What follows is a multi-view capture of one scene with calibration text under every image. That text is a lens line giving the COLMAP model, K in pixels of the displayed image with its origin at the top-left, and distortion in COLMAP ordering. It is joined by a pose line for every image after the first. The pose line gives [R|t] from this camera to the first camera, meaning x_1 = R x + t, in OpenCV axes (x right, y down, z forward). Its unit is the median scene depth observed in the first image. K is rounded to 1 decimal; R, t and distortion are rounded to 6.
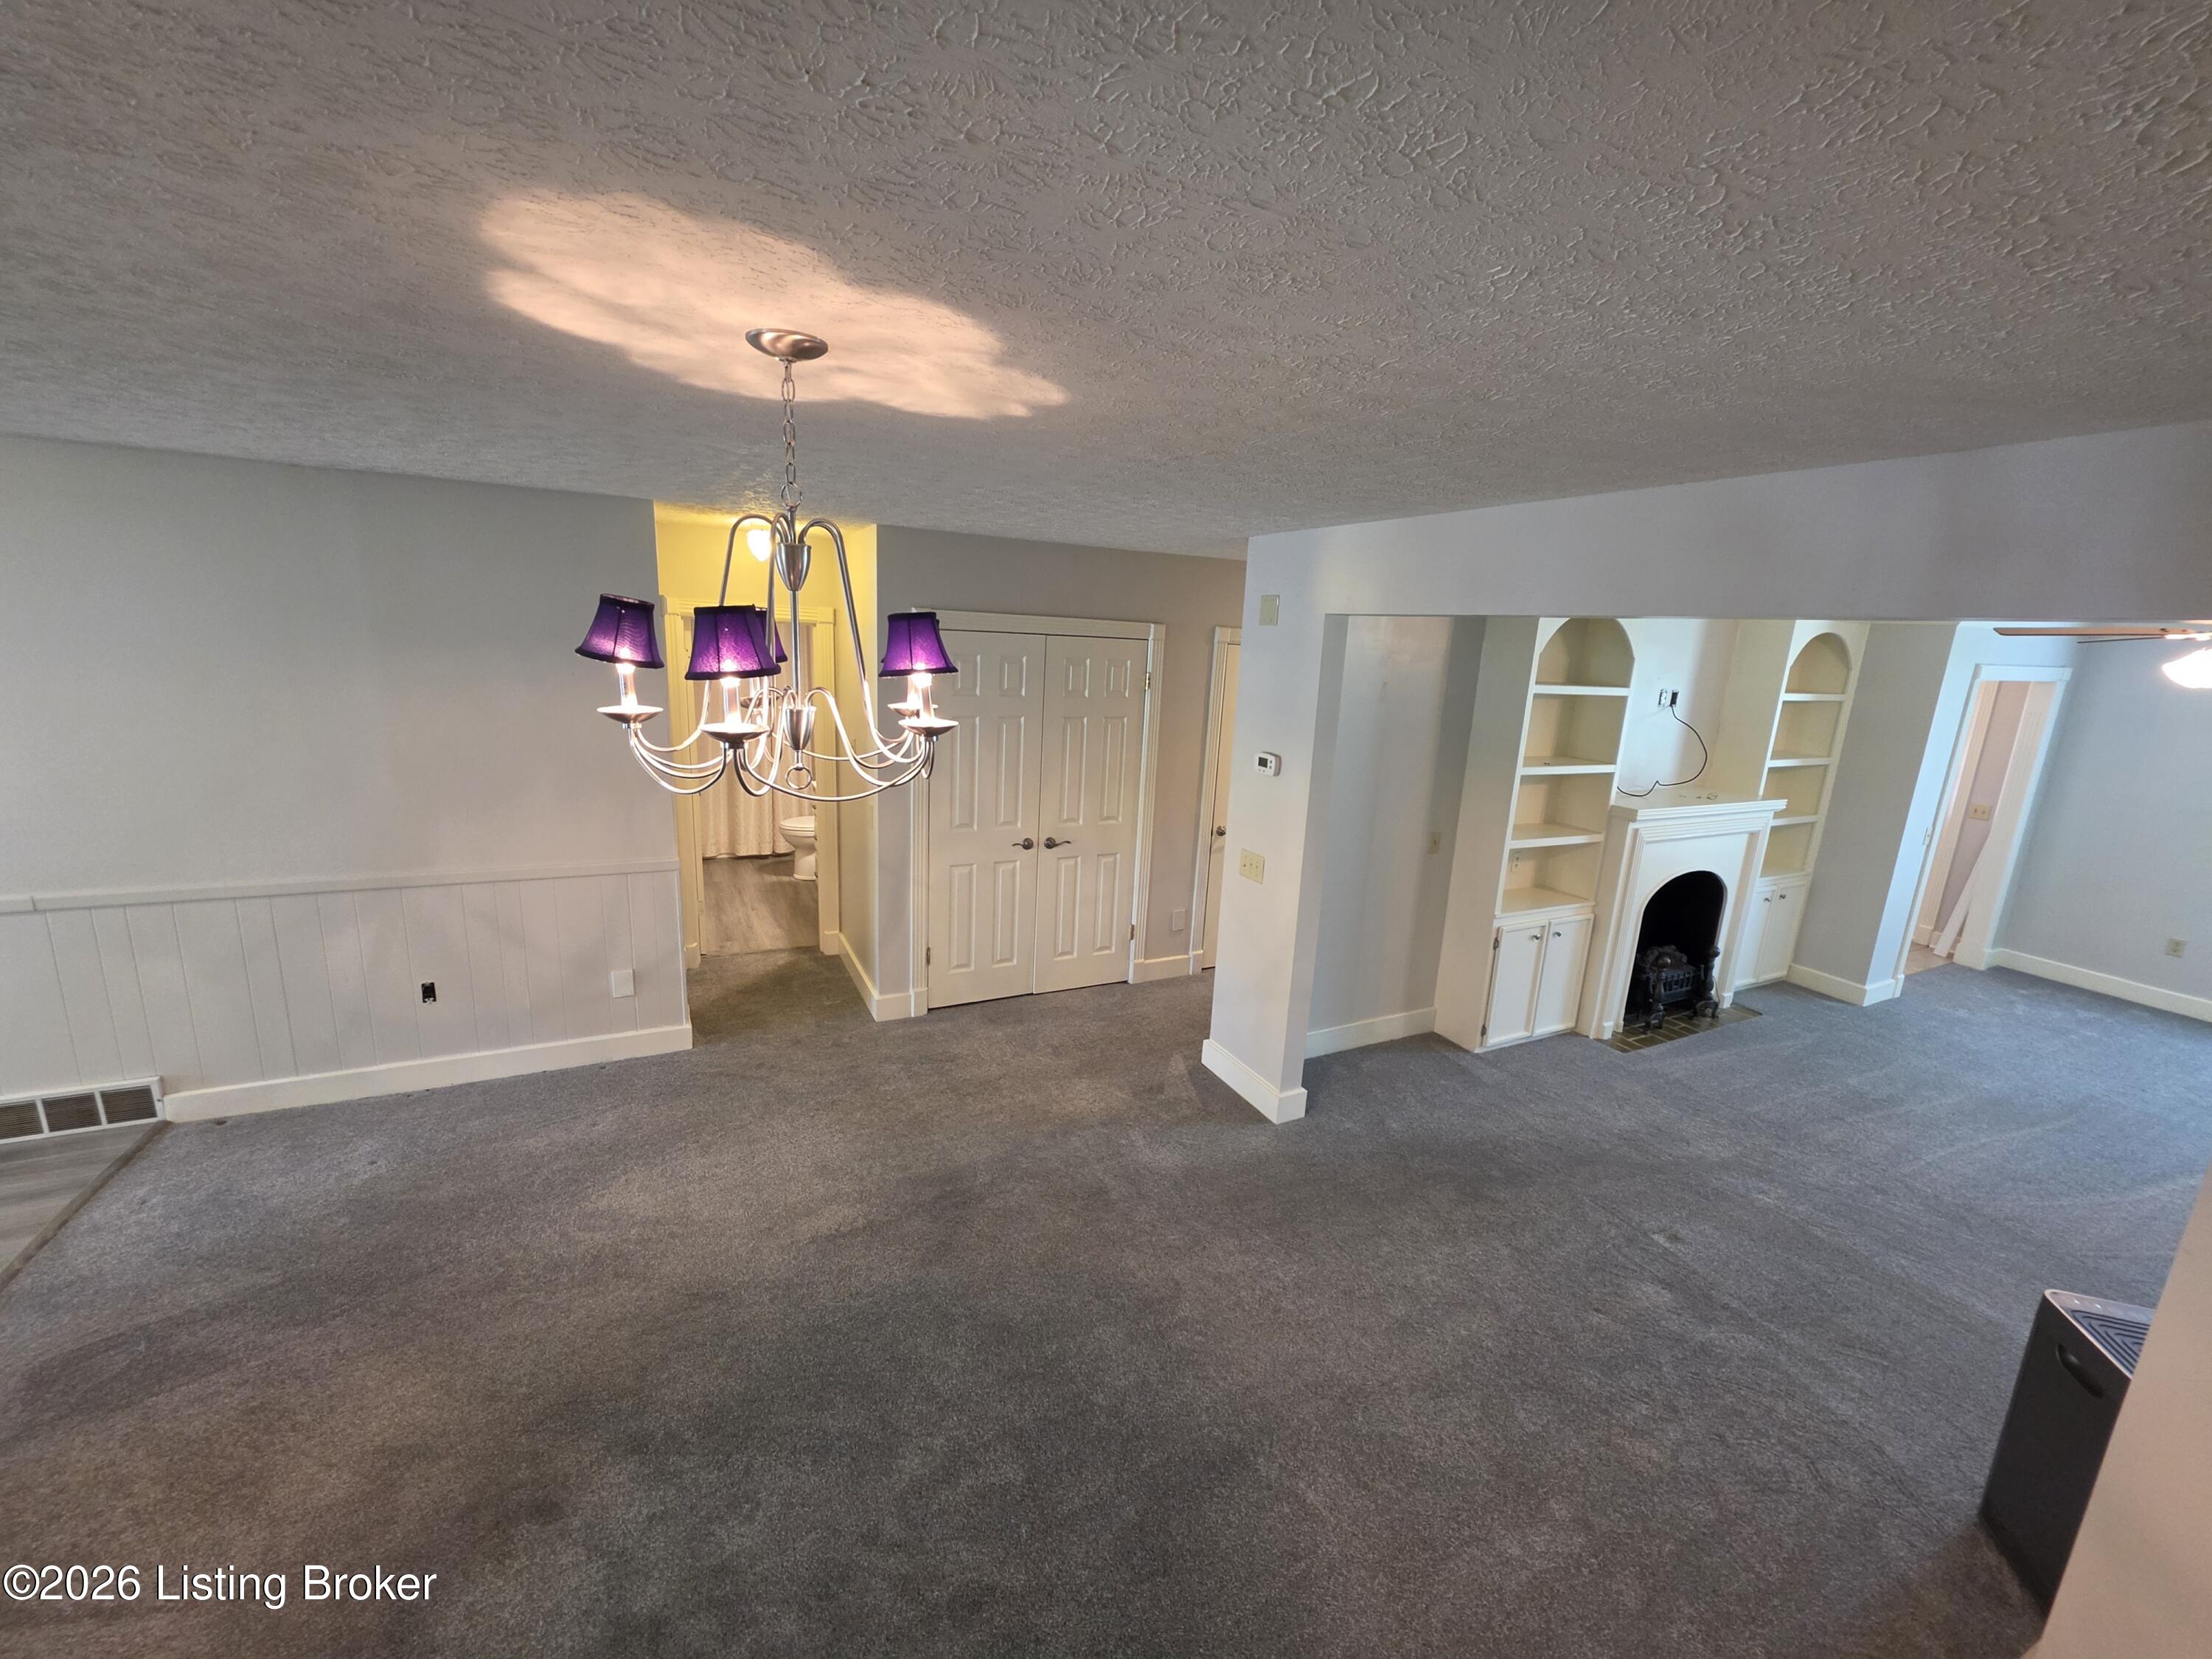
lens RADIAL K [[883.1, 0, 1114.6], [0, 883.1, 826.6], [0, 0, 1]] dist [-0.001024, 0.000128]
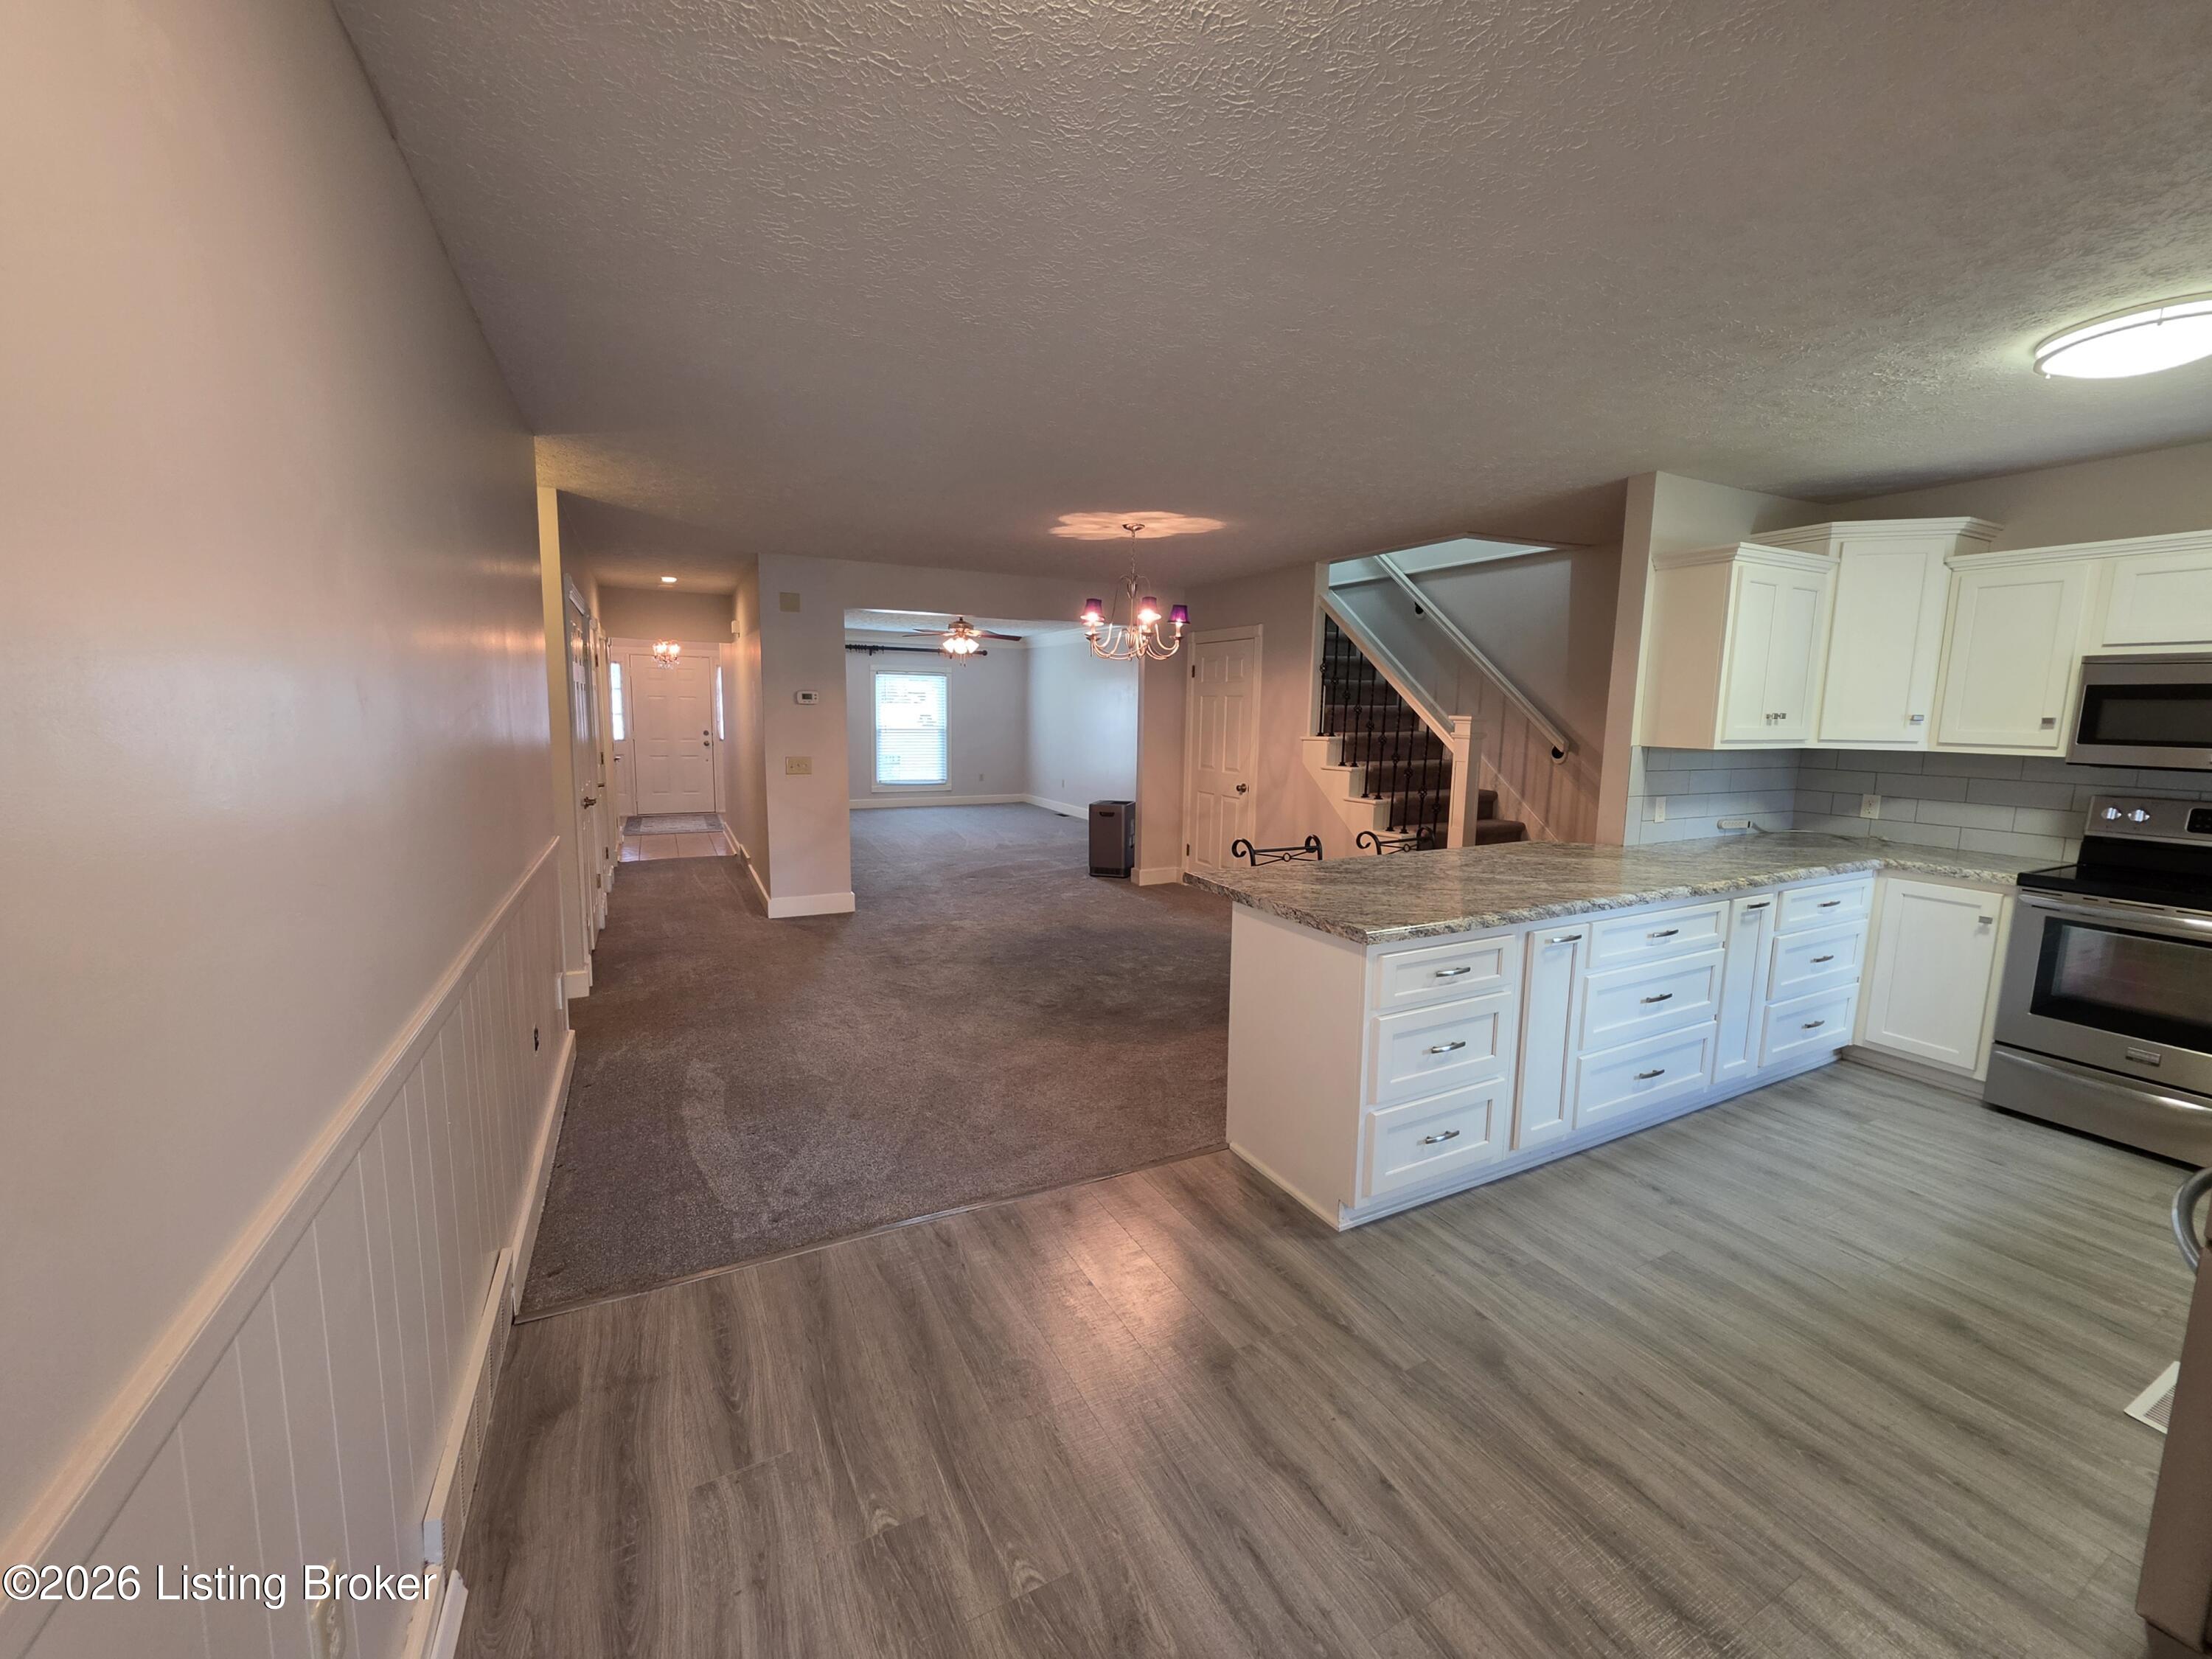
lens RADIAL K [[883.1, 0, 1114.6], [0, 883.1, 826.6], [0, 0, 1]] dist [-0.001024, 0.000128]
pose [[-0.010510, -0.183709, 0.982924, -1.238744], [0.200736, 0.962581, 0.182053, -0.020435], [-0.979589, 0.199222, 0.026760, 0.383121]]
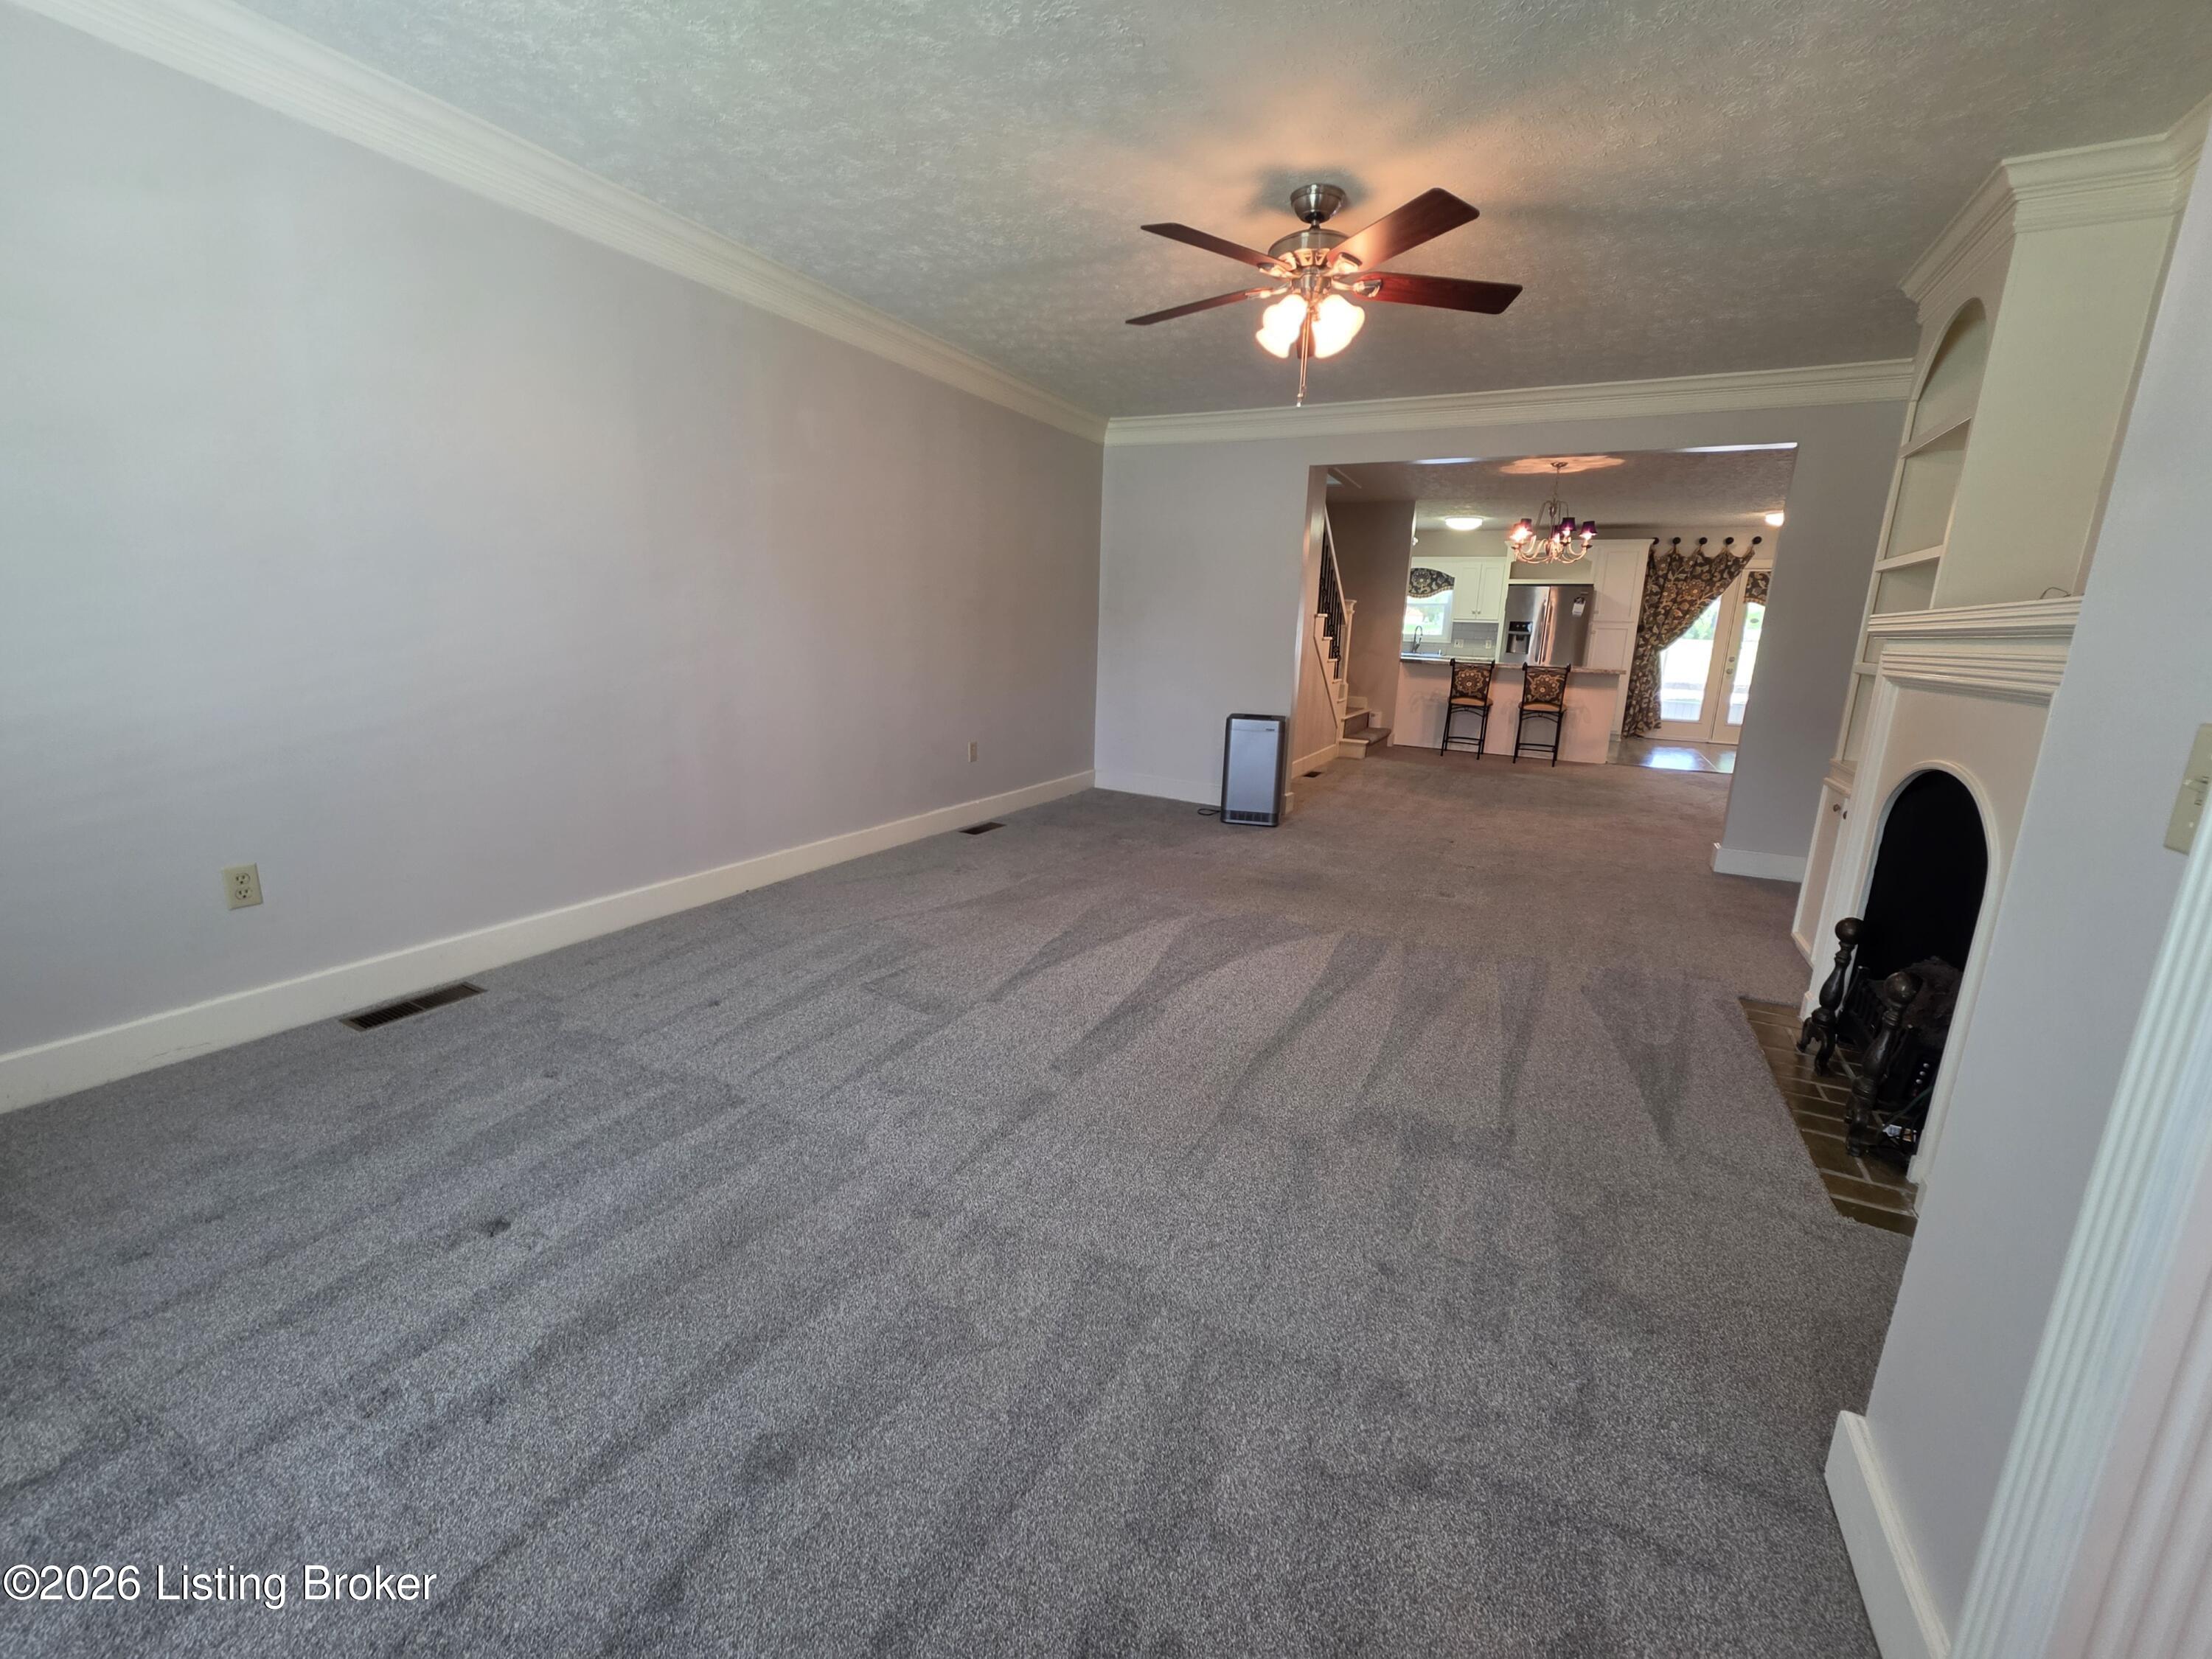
lens RADIAL K [[904.9, 0, 1106.0], [0, 904.9, 829.5], [0, 0, 1]] dist [-0.001631, -0.000113]
pose [[-0.807627, 0.053298, -0.587280, 1.448319], [-0.199975, 0.912140, 0.357785, -0.004201], [0.554751, 0.406398, -0.726011, 1.261389]]
